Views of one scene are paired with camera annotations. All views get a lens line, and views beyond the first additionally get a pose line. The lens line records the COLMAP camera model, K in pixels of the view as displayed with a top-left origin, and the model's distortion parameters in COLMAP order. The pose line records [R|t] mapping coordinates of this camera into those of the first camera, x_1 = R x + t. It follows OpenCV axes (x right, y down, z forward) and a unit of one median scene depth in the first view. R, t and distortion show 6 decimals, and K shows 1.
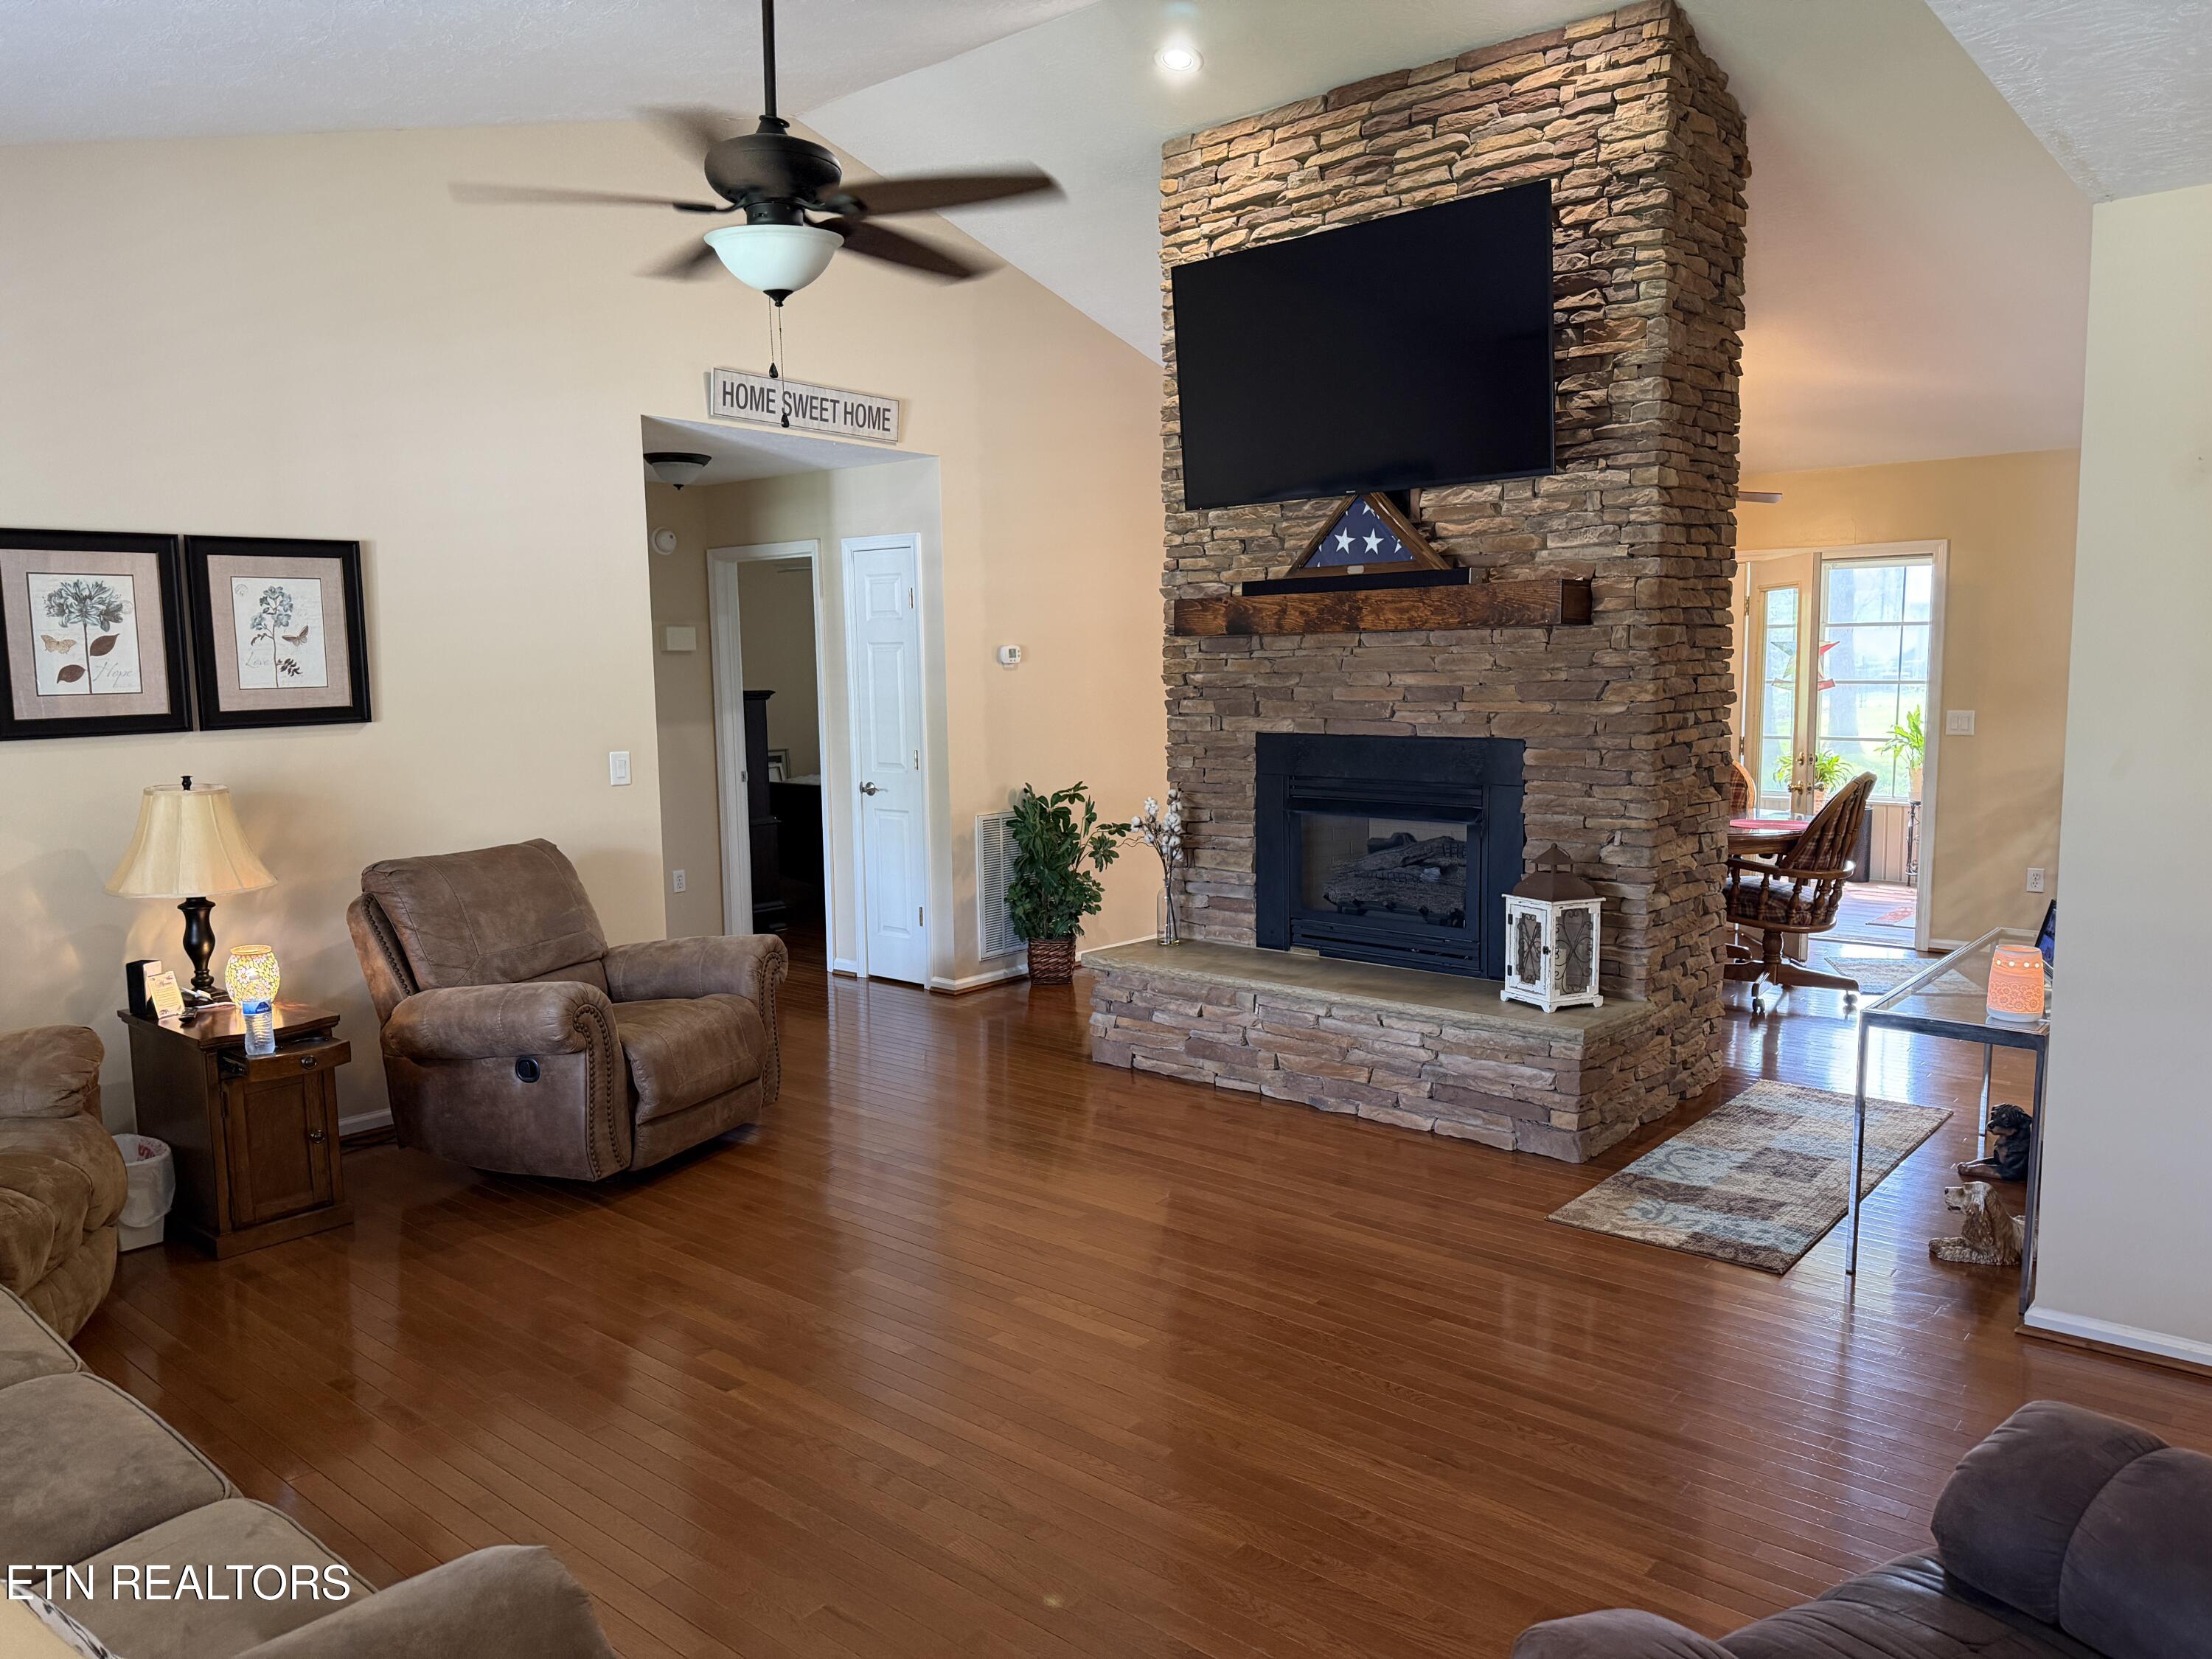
lens RADIAL K [[1564.3, 0, 1085.6], [0, 1564.3, 843.9], [0, 0, 1]] dist [0.005307, -0.002023]
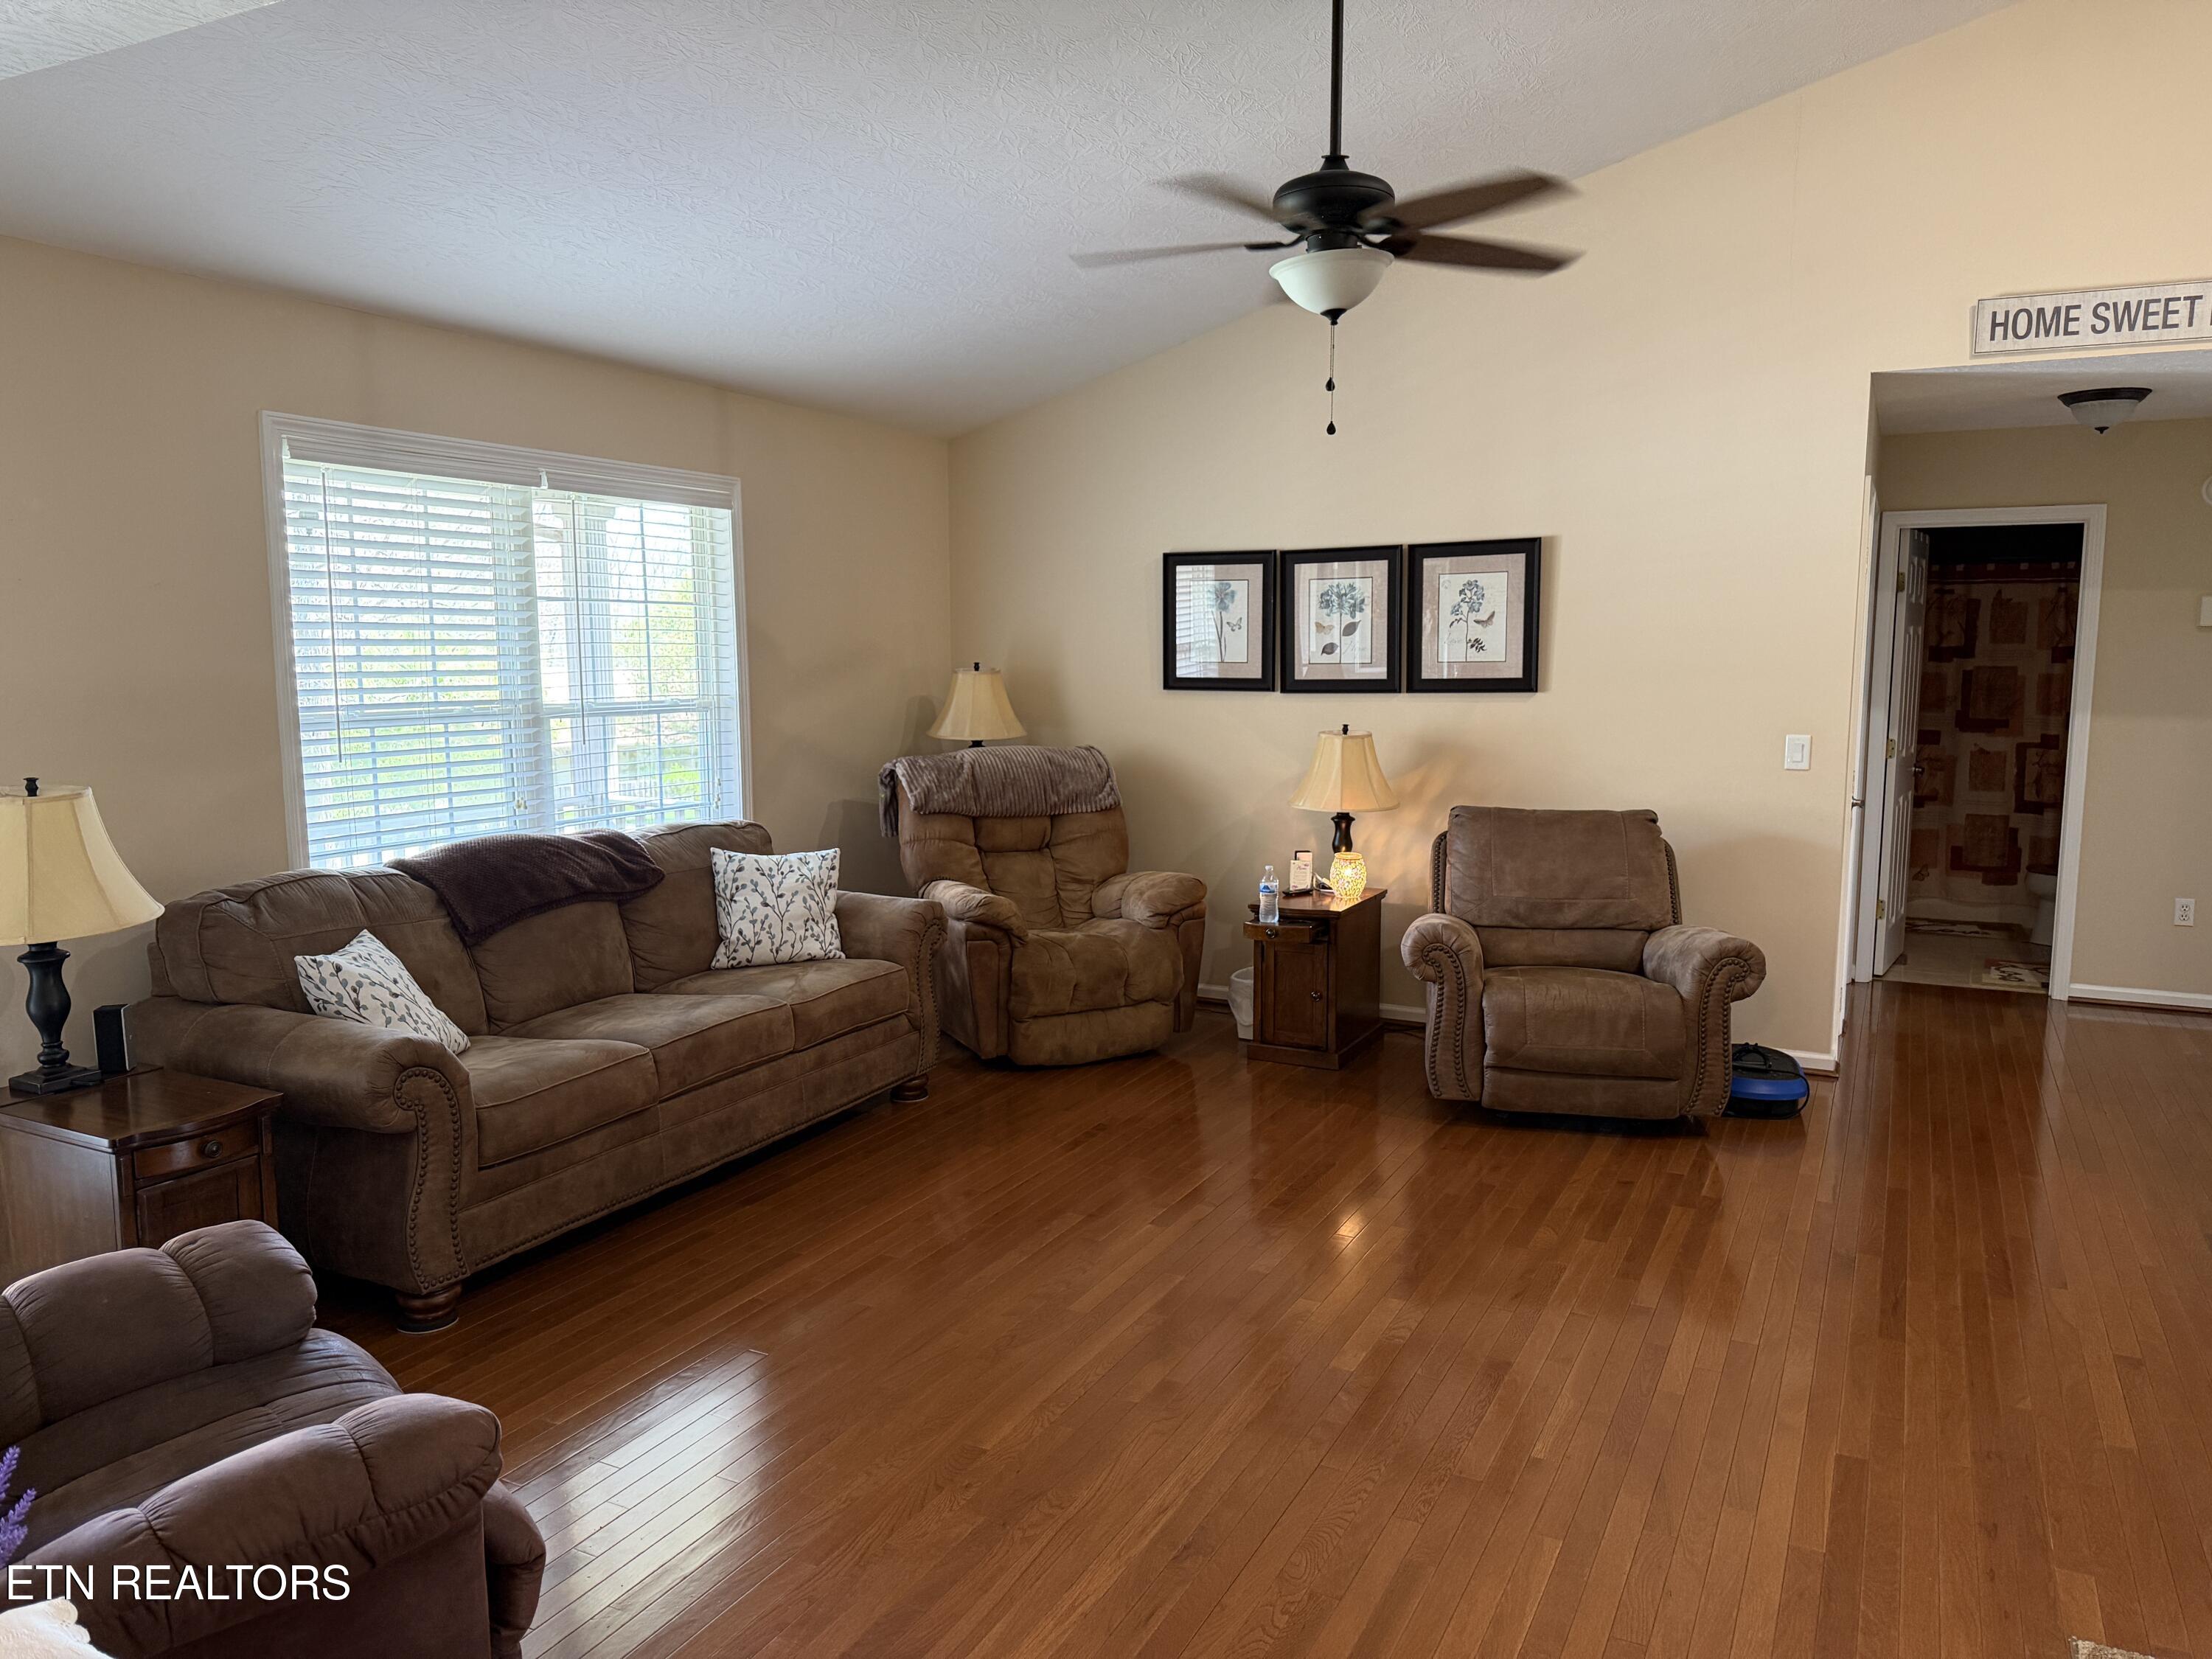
lens RADIAL K [[1564.3, 0, 1085.6], [0, 1564.3, 843.9], [0, 0, 1]] dist [0.005307, -0.002023]
pose [[0.237406, 0.127413, -0.963018, 0.646245], [-0.112455, 0.988300, 0.103036, -0.052112], [0.964880, 0.083835, 0.248956, 0.422414]]
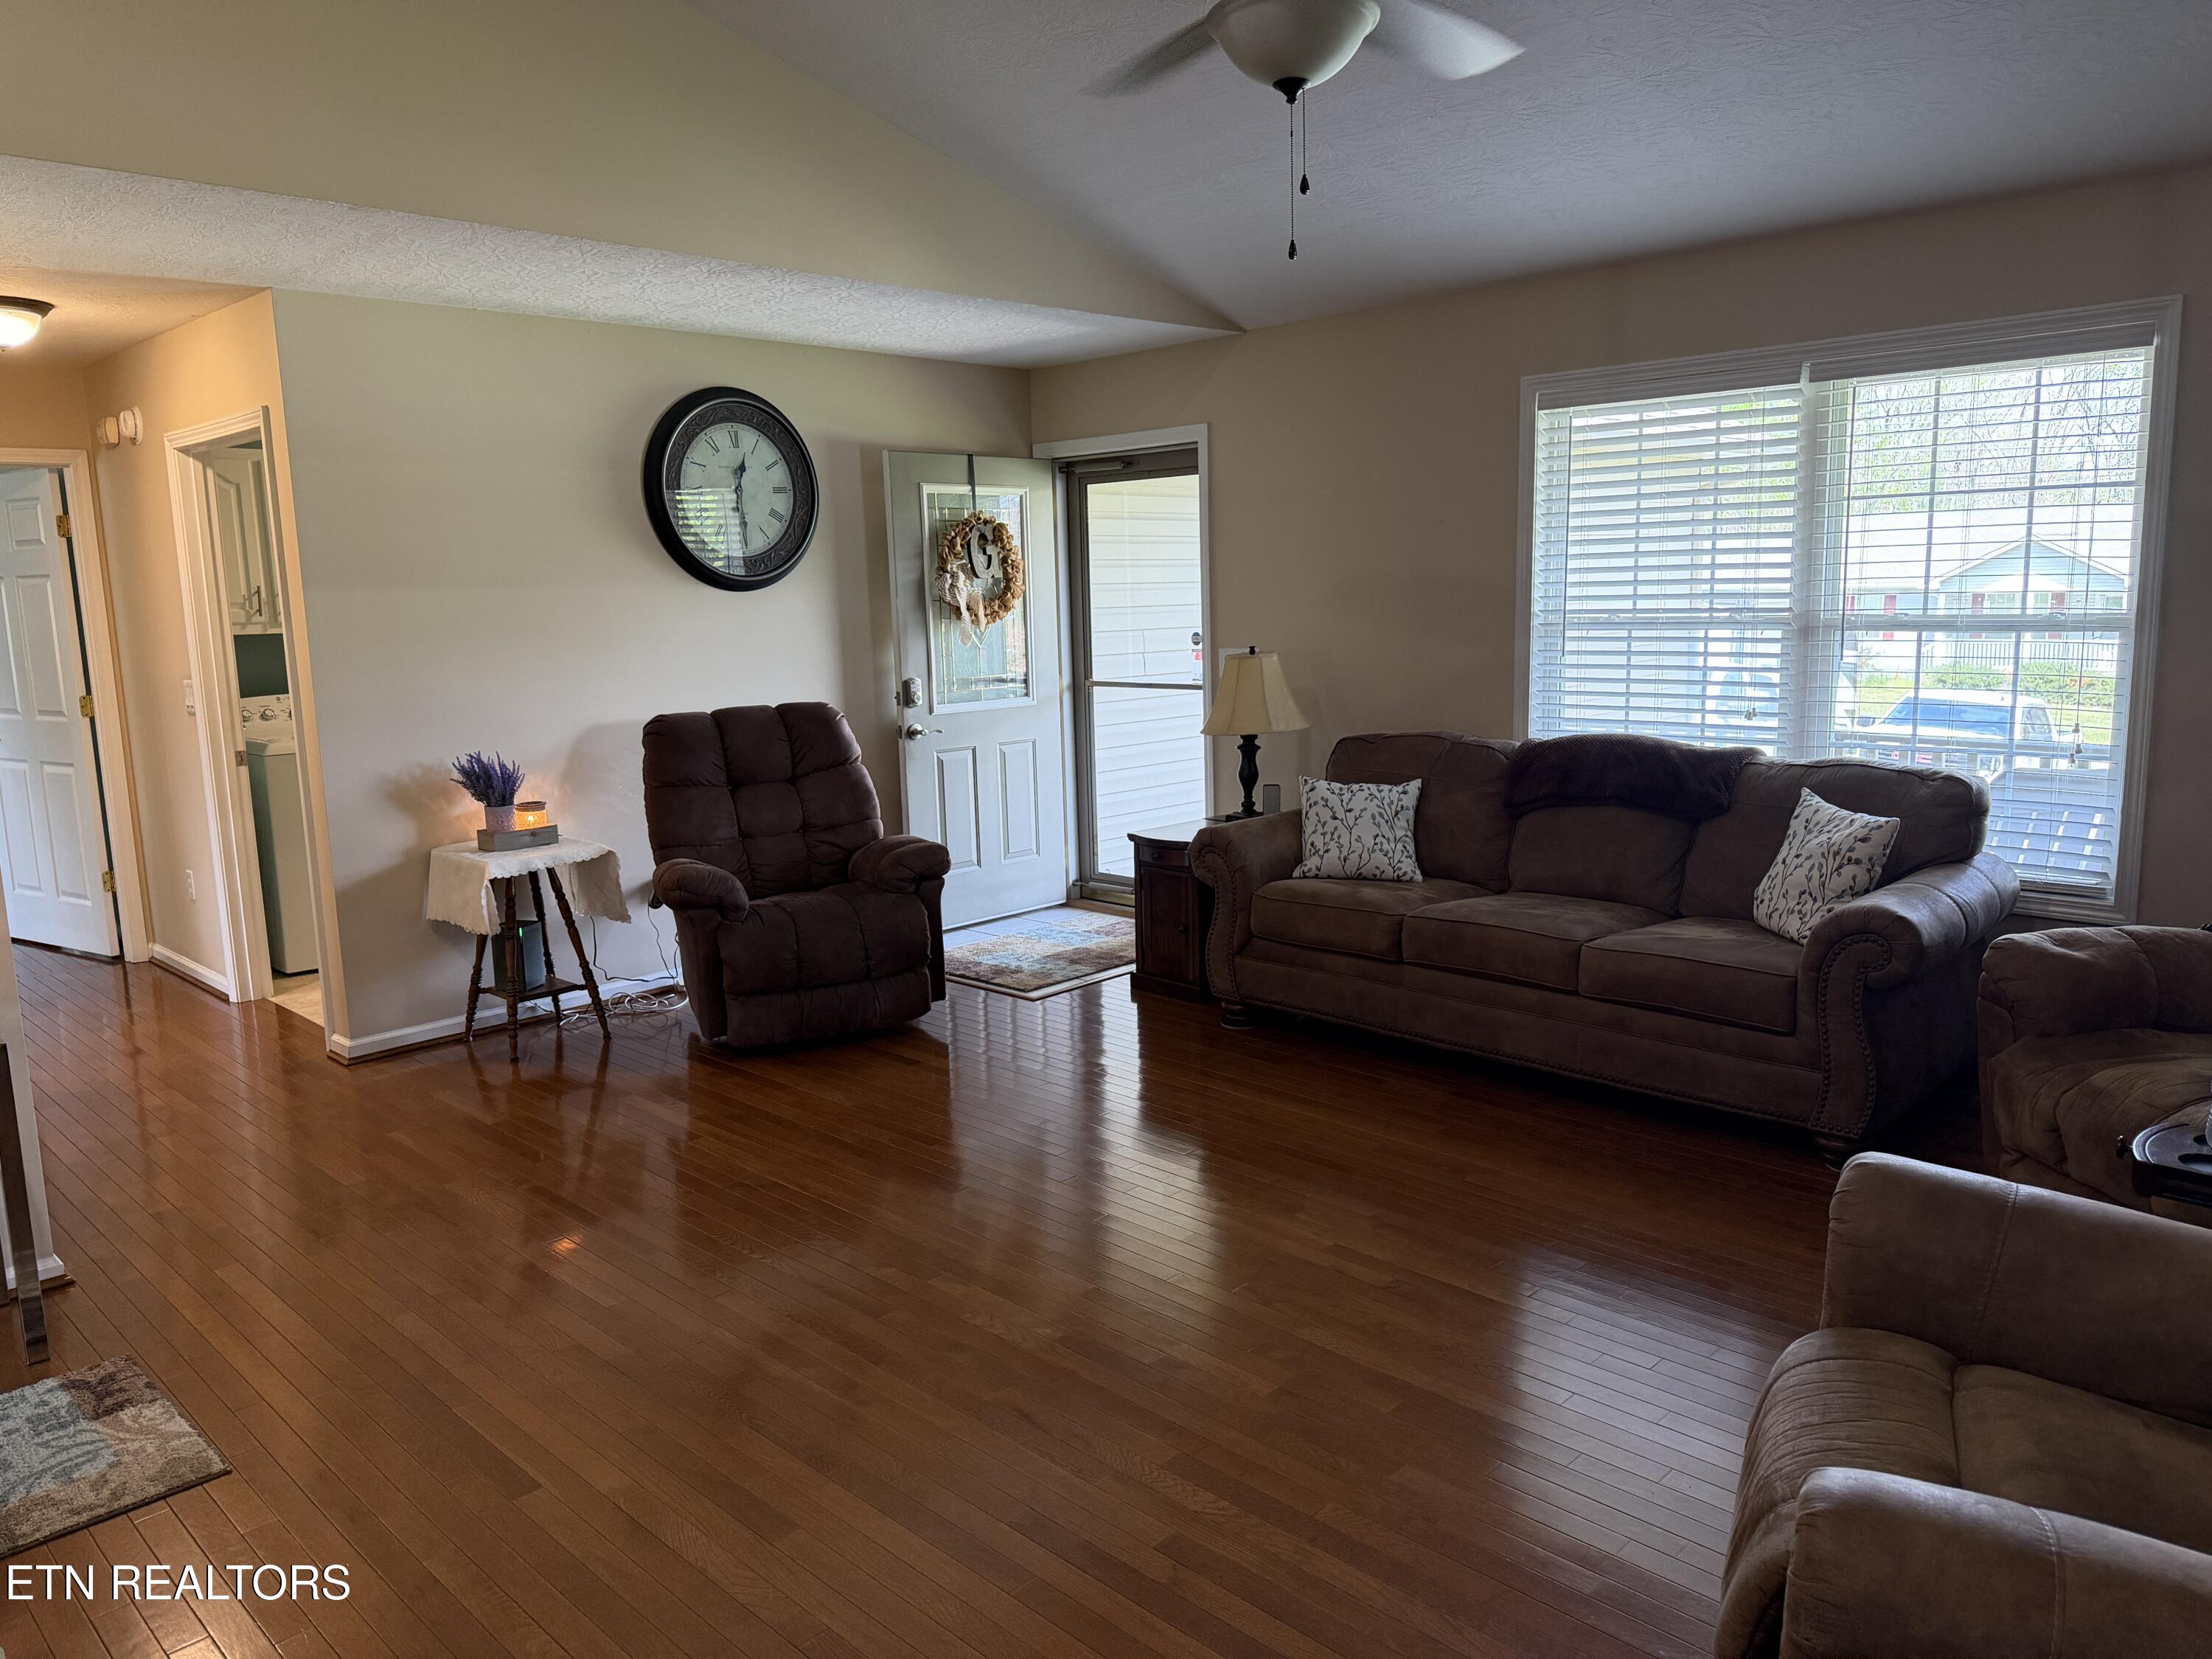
lens RADIAL K [[1539.0, 0, 1106.0], [0, 1539.0, 829.5], [0, 0, 1]] dist [0.006001, -0.000229]
pose [[-0.997336, 0.029414, 0.066751, -0.107254], [0.046579, 0.961042, 0.272449, -0.155324], [-0.056137, 0.274832, -0.959852, 1.359683]]
